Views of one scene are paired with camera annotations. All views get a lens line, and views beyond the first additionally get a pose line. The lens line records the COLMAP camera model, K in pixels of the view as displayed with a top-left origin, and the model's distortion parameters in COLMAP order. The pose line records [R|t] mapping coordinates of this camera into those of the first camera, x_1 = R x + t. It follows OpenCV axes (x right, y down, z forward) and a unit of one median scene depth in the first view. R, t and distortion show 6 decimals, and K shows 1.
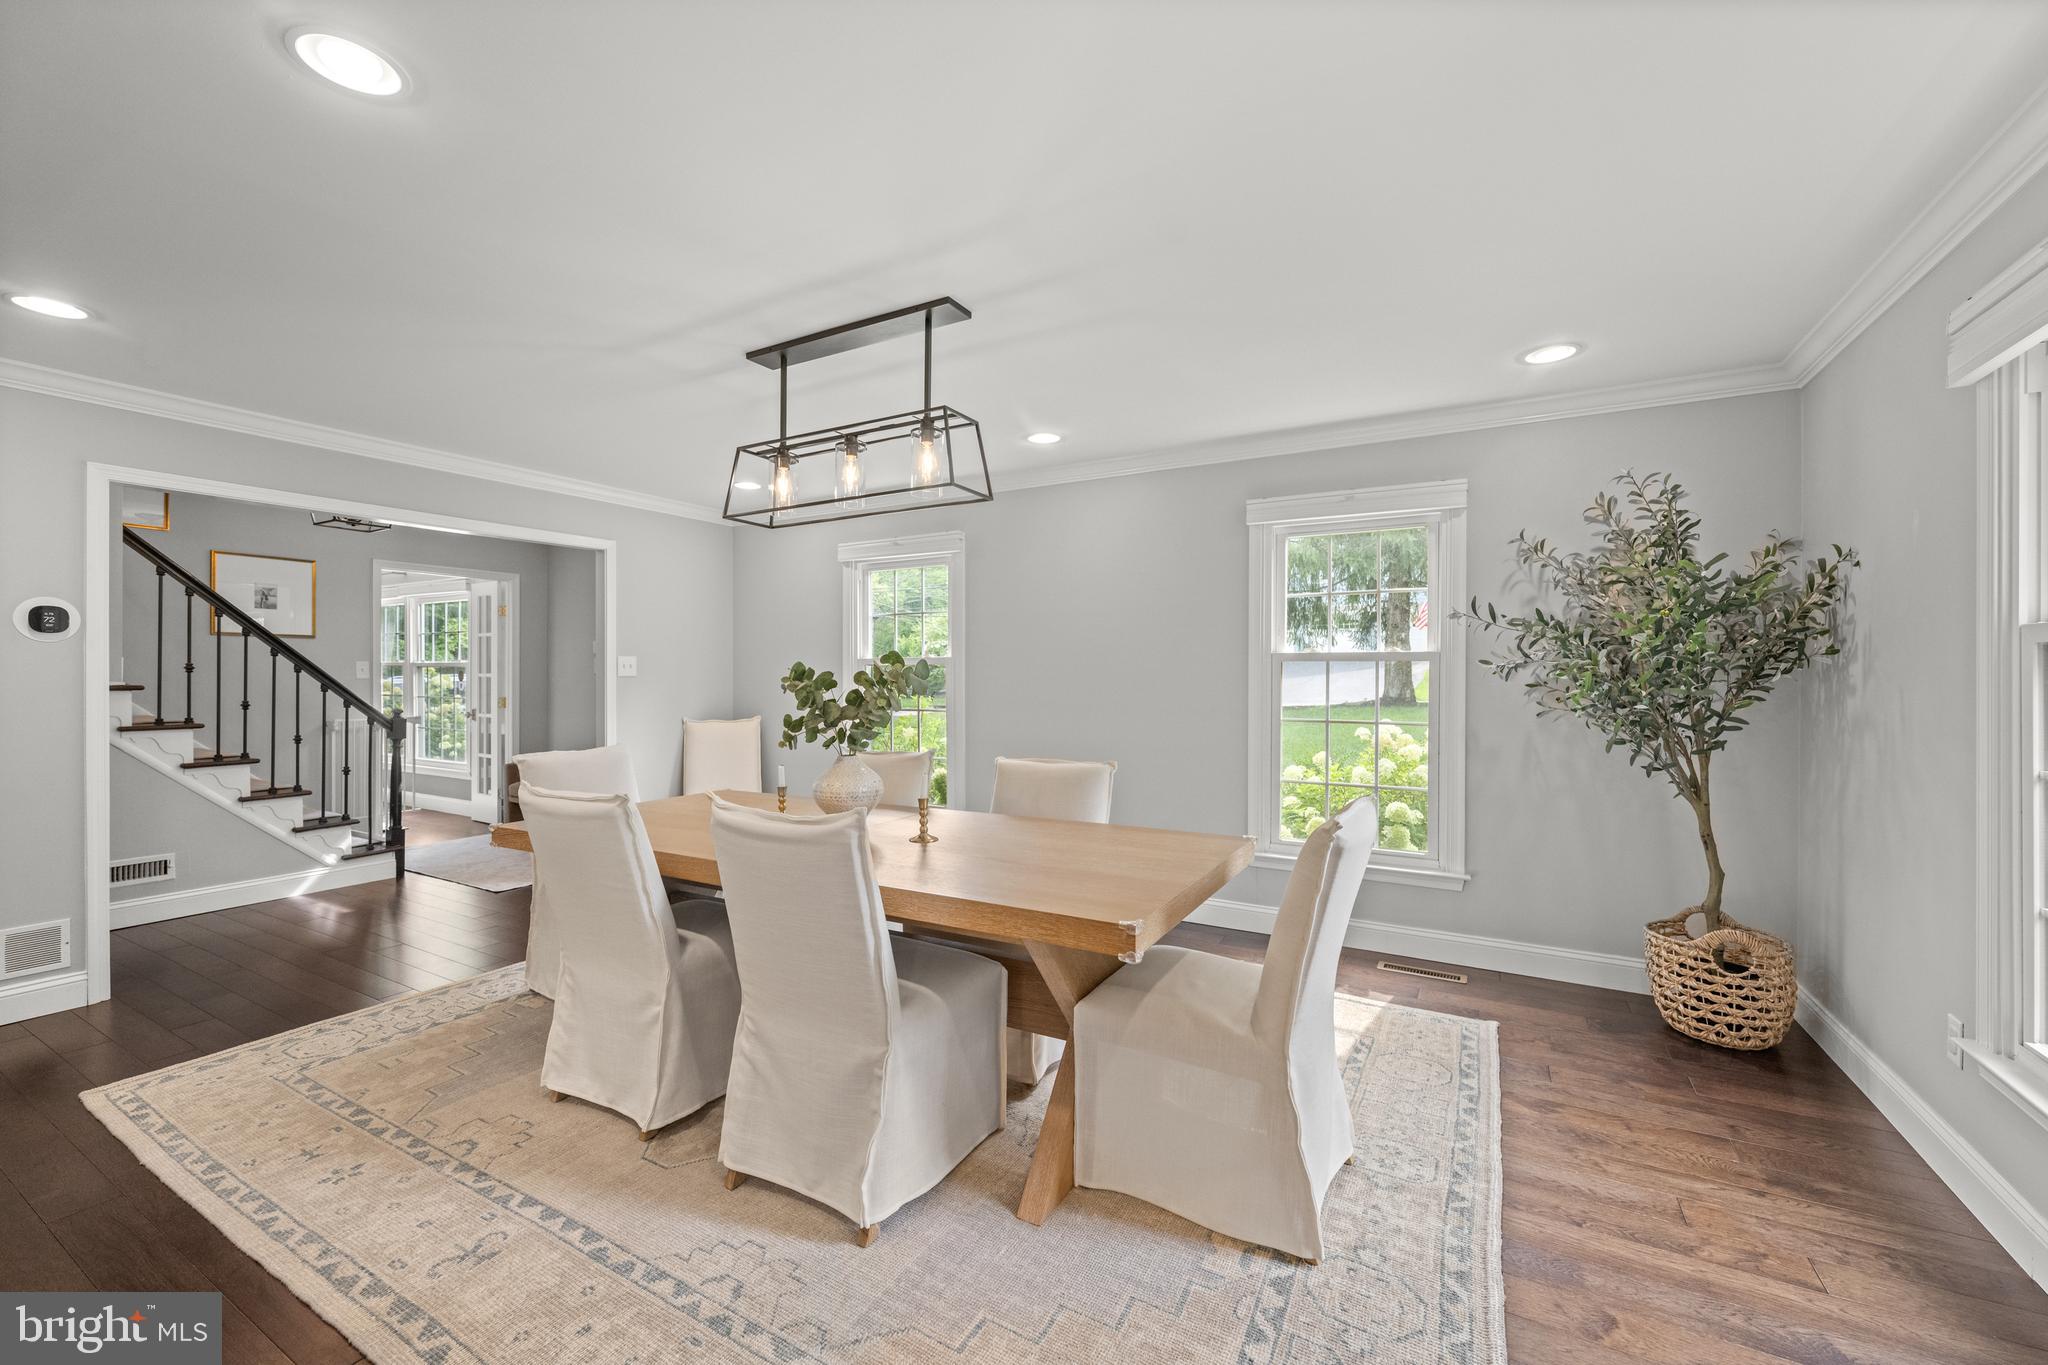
lens RADIAL K [[814.8, 0, 1018.2], [0, 814.8, 684.4], [0, 0, 1]] dist [0.003135, 0.000168]
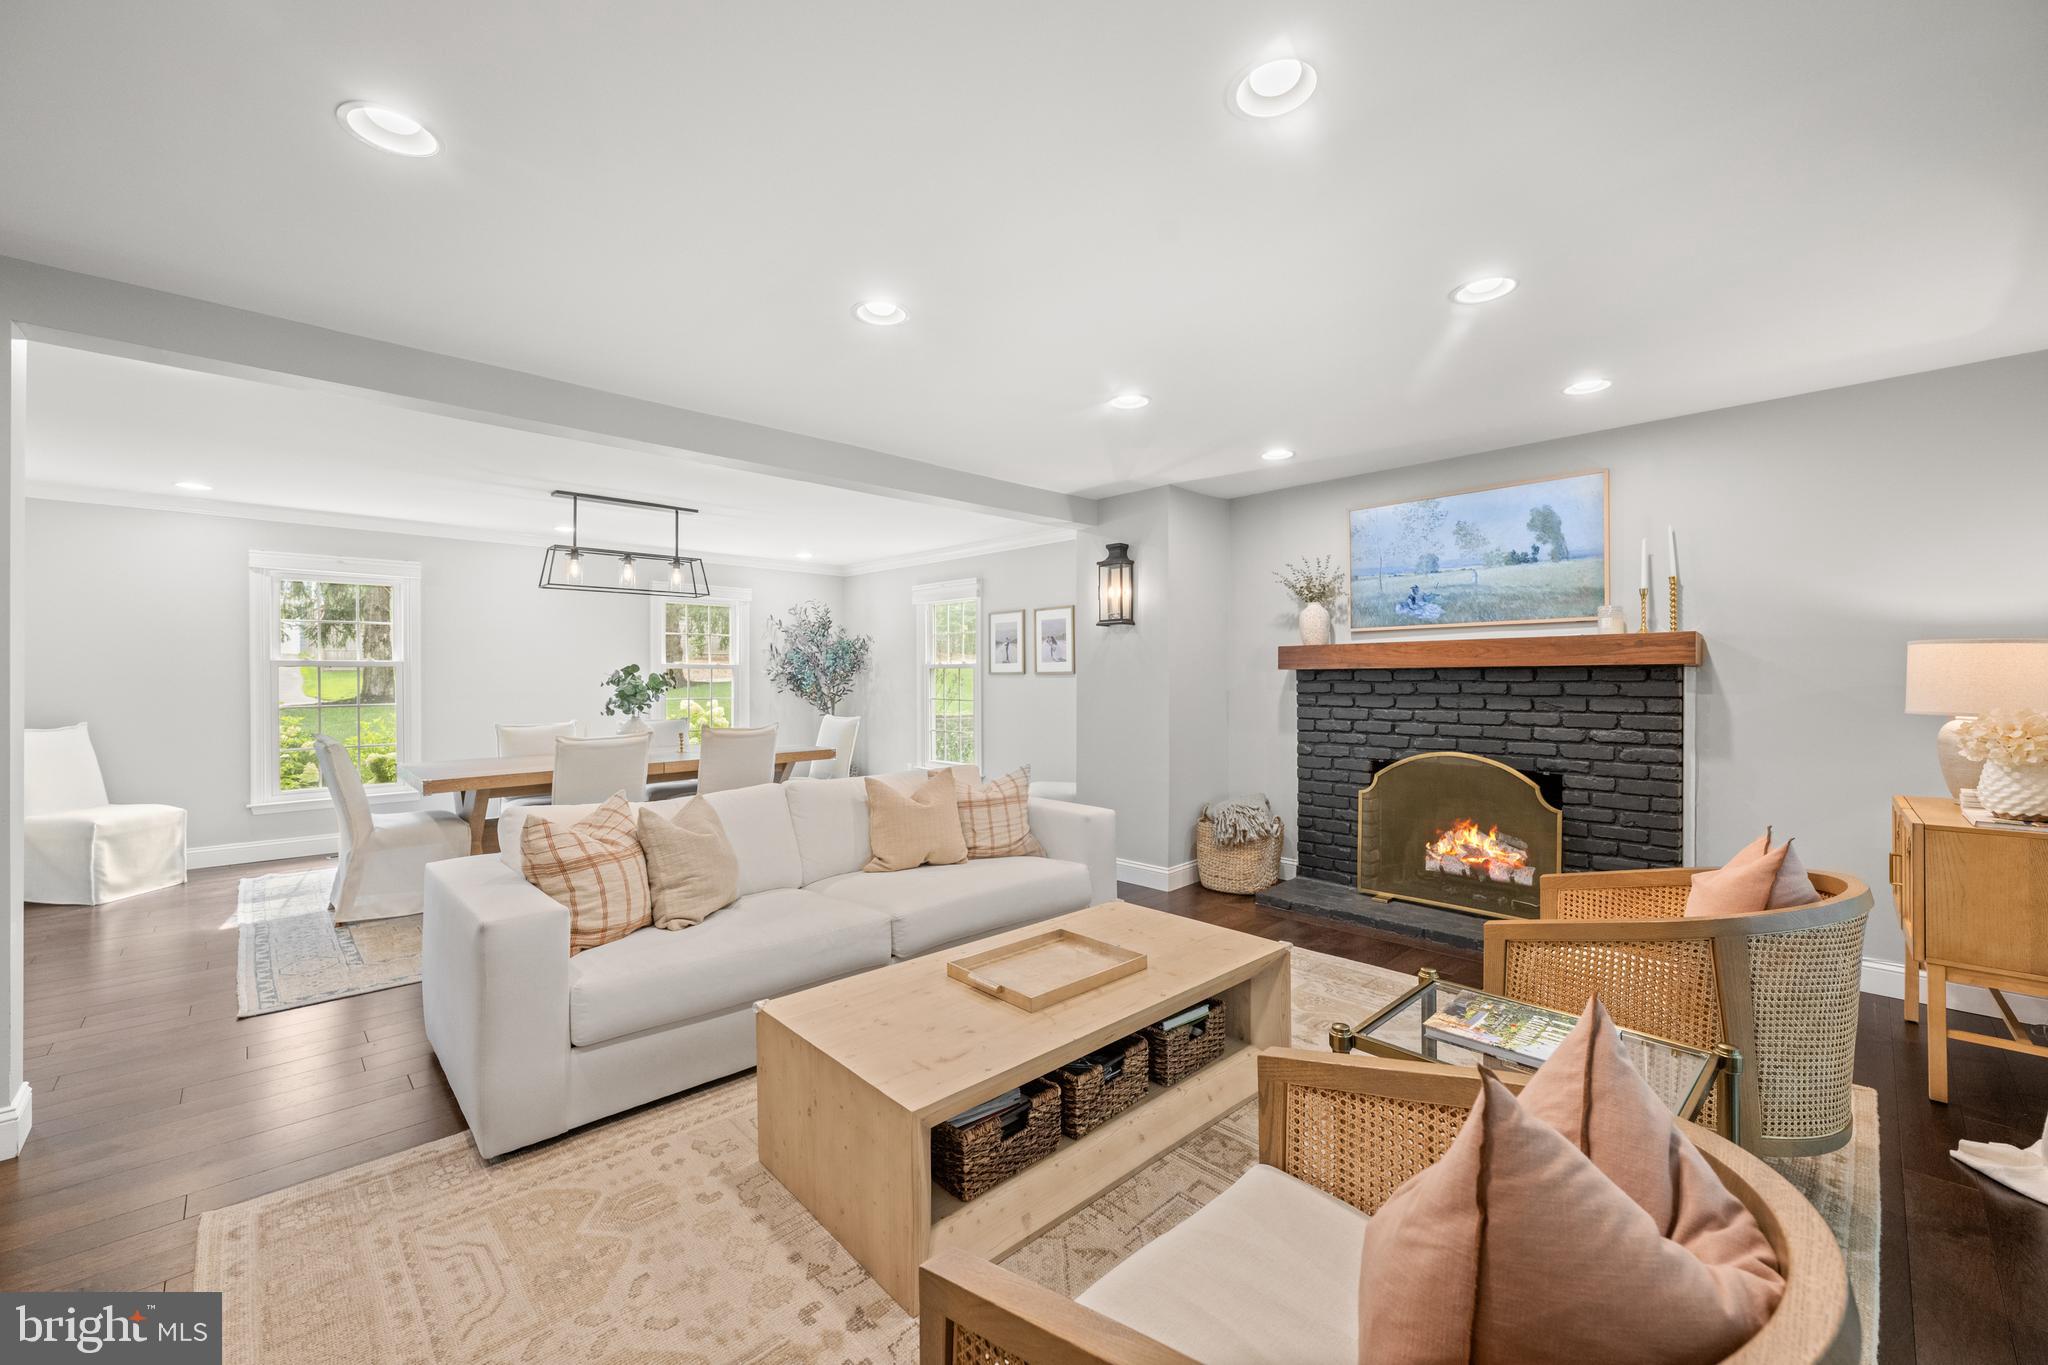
lens RADIAL K [[814.8, 0, 1011.1], [0, 814.8, 678.7], [0, 0, 1]] dist [0.003135, 0.000168]
pose [[0.291271, -0.006573, 0.956618, -1.606738], [0.007337, 0.999962, 0.004637, -0.009058], [-0.956612, 0.005668, 0.291309, -0.397567]]
